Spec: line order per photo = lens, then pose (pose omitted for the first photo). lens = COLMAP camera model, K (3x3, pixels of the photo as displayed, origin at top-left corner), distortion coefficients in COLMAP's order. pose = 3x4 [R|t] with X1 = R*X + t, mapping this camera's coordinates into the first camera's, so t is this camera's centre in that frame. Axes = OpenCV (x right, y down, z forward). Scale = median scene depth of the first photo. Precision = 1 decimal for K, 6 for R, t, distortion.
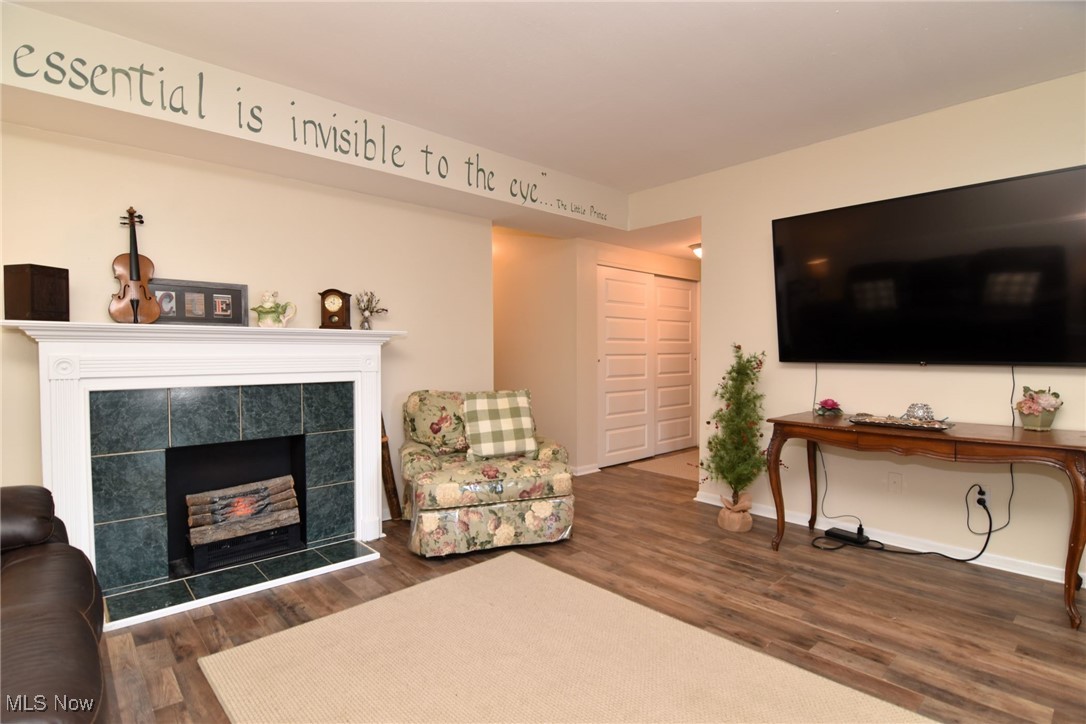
lens RADIAL K [[540.5, 0, 543.0], [0, 540.5, 362.0], [0, 0, 1]] dist [0.003959, -0.014038]
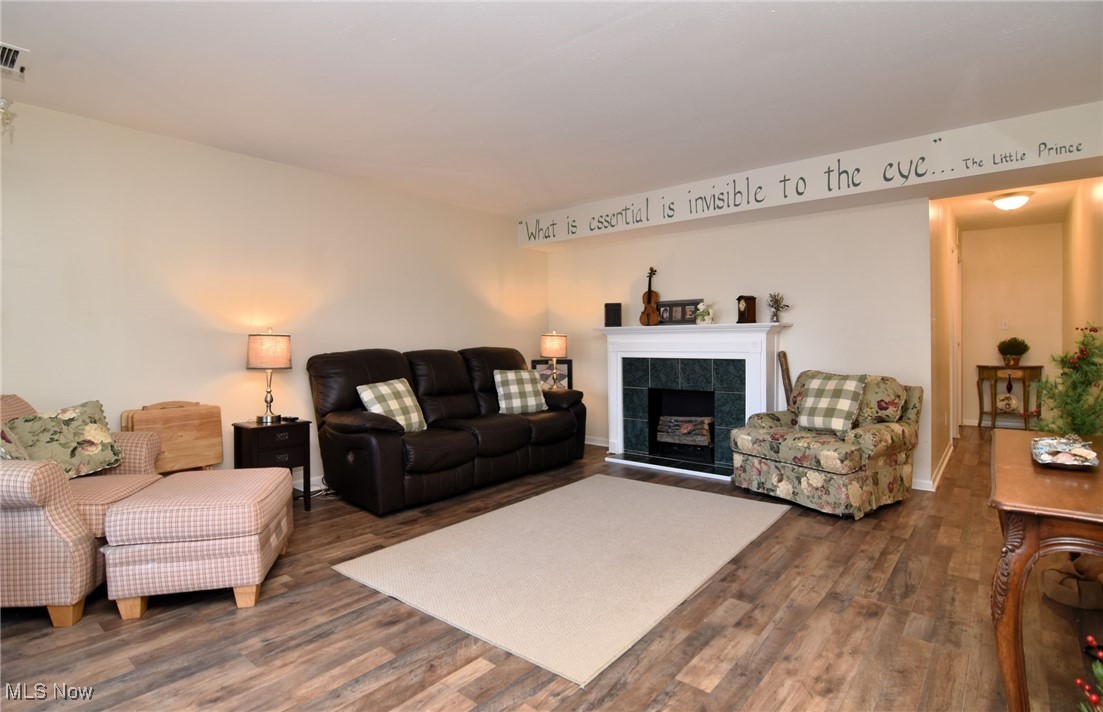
lens RADIAL K [[547.1, 0, 539.7], [0, 547.1, 339.9], [0, 0, 1]] dist [-0.003674, -0.000744]
pose [[0.121594, -0.005339, -0.992566, 1.109273], [-0.014277, 0.999873, -0.007127, 0.002836], [0.992477, 0.015037, 0.121502, 0.315076]]
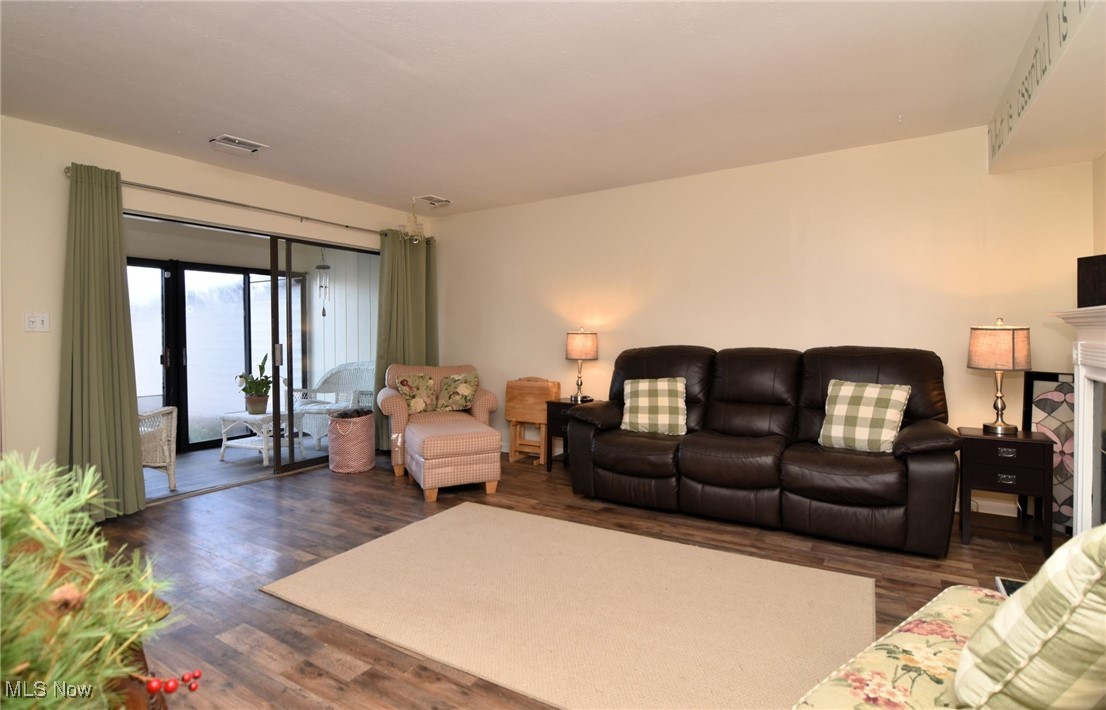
lens RADIAL K [[548.6, 0, 541.1], [0, 548.6, 338.9], [0, 0, 1]] dist [-0.003674, -0.000744]
pose [[-0.966041, 0.014876, -0.257959, 0.308984], [0.006087, 0.999374, 0.034838, -0.048510], [0.258316, 0.032085, -0.965527, 1.381760]]
